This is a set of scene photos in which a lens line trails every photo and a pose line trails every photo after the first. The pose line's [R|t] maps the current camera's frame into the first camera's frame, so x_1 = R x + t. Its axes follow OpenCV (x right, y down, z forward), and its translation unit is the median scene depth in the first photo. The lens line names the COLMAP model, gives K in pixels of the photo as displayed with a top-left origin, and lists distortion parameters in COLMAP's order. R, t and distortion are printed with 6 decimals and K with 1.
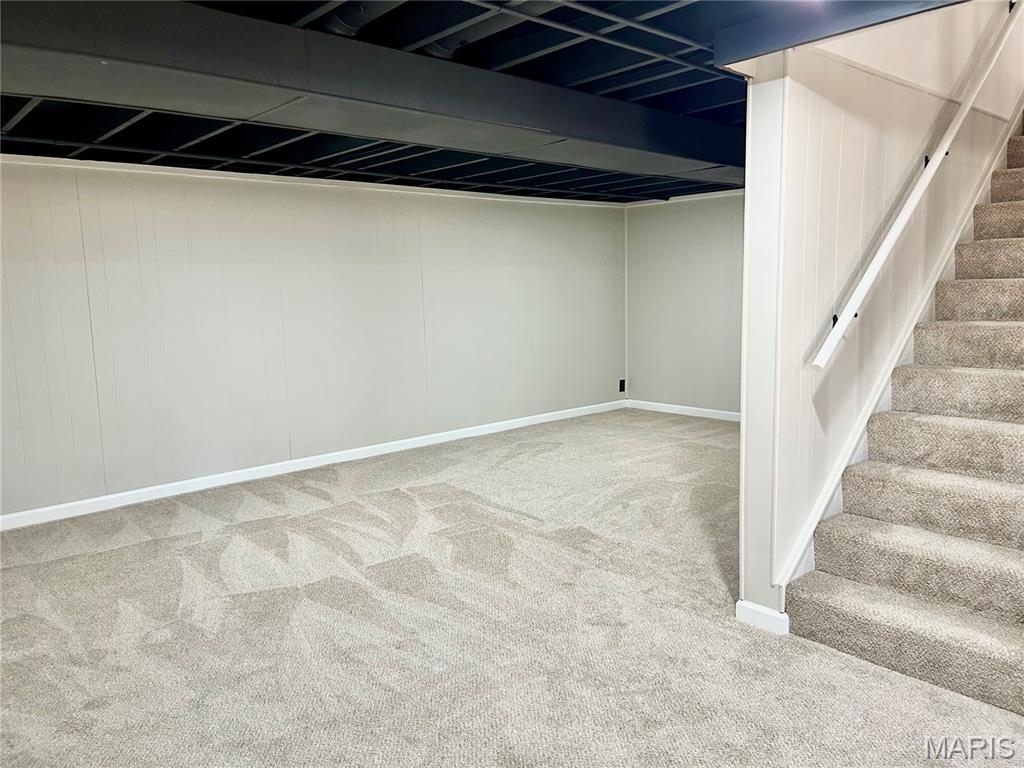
lens RADIAL K [[773.0, 0, 512.0], [0, 773.0, 386.0], [0, 0, 1]] dist [0.005195, -0.001684]
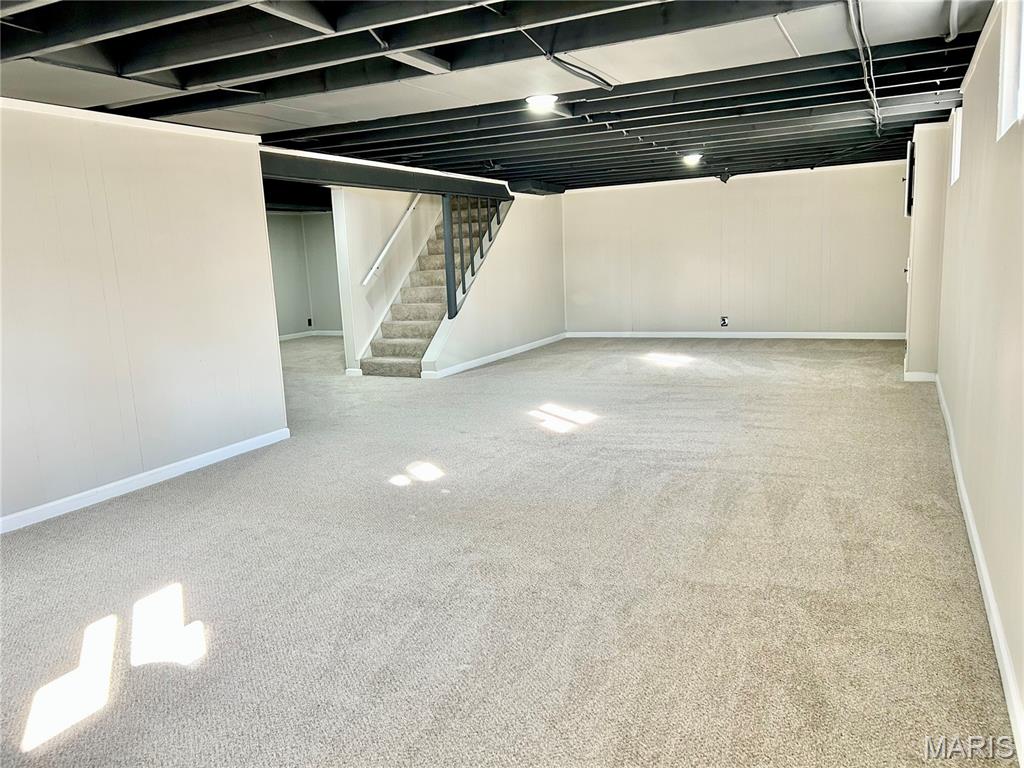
lens RADIAL K [[773.0, 0, 516.3], [0, 773.0, 383.3], [0, 0, 1]] dist [0.005195, -0.001684]
pose [[0.925560, -0.083878, 0.369192, -0.183060], [0.073439, 0.996404, 0.042266, 0.247103], [-0.371409, -0.012006, 0.928392, -1.851064]]
